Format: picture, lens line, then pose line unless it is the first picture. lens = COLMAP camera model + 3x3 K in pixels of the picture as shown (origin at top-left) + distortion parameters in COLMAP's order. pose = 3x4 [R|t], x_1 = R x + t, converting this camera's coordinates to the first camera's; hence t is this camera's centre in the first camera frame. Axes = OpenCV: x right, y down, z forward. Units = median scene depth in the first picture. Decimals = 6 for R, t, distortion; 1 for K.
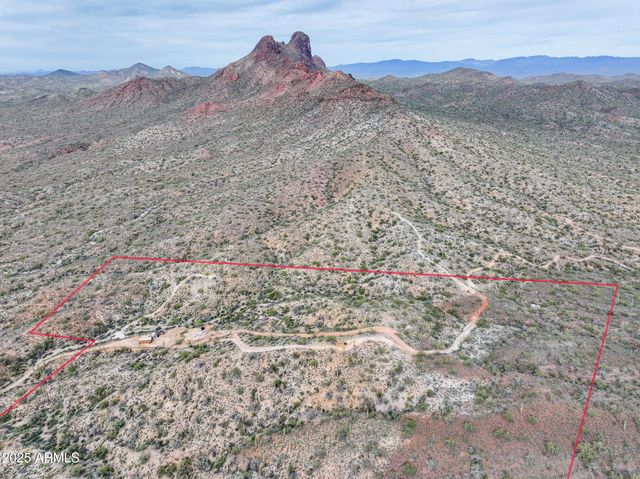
lens RADIAL K [[450.1, 0, 320.0], [0, 450.1, 239.5], [0, 0, 1]] dist [0.007214, 0.005467]
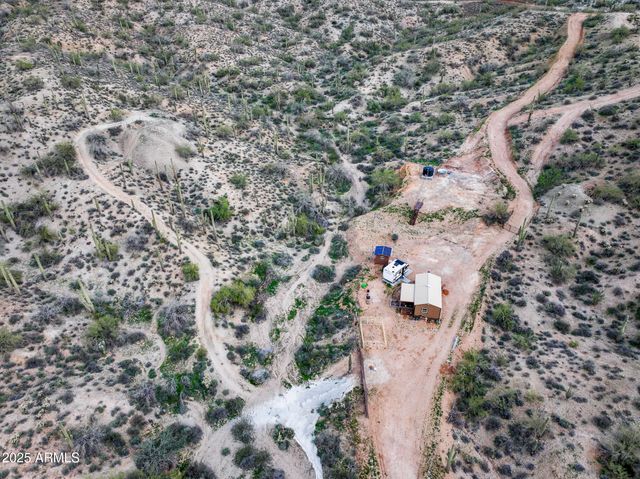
lens RADIAL K [[450.1, 0, 320.0], [0, 450.1, 239.5], [0, 0, 1]] dist [0.007214, 0.005467]
pose [[0.395891, -0.506934, 0.765694, -0.519936], [0.326274, 0.857064, 0.398731, 0.081306], [-0.858379, 0.091972, 0.504704, 0.849571]]
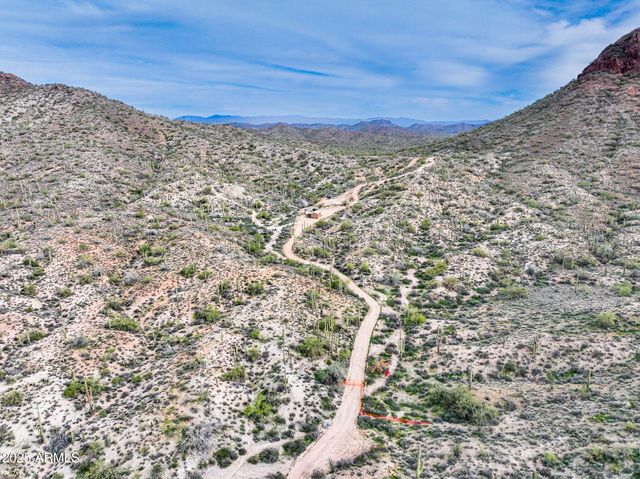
lens RADIAL K [[450.1, 0, 320.0], [0, 450.1, 239.5], [0, 0, 1]] dist [0.007214, 0.005467]
pose [[0.419631, -0.220413, 0.880527, -1.028710], [0.323347, 0.942731, 0.081887, 0.184138], [-0.848149, 0.250354, 0.466869, 0.564722]]
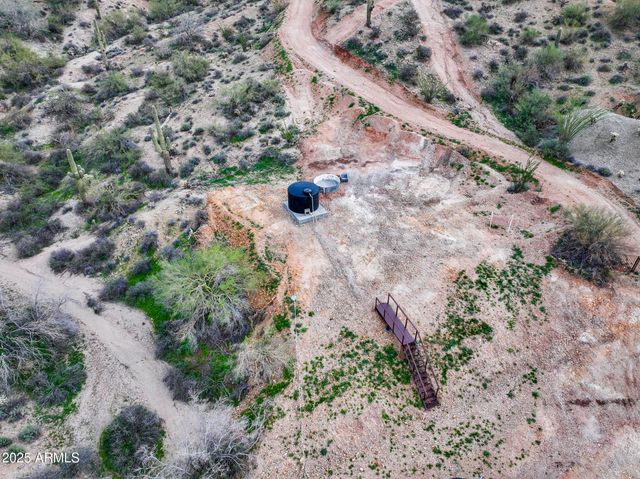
lens RADIAL K [[450.1, 0, 320.0], [0, 450.1, 239.5], [0, 0, 1]] dist [0.007214, 0.005467]
pose [[-0.408490, -0.530448, 0.742807, -0.322348], [0.323412, 0.676890, 0.661229, 0.126248], [-0.853546, 0.510338, -0.104949, 0.945867]]
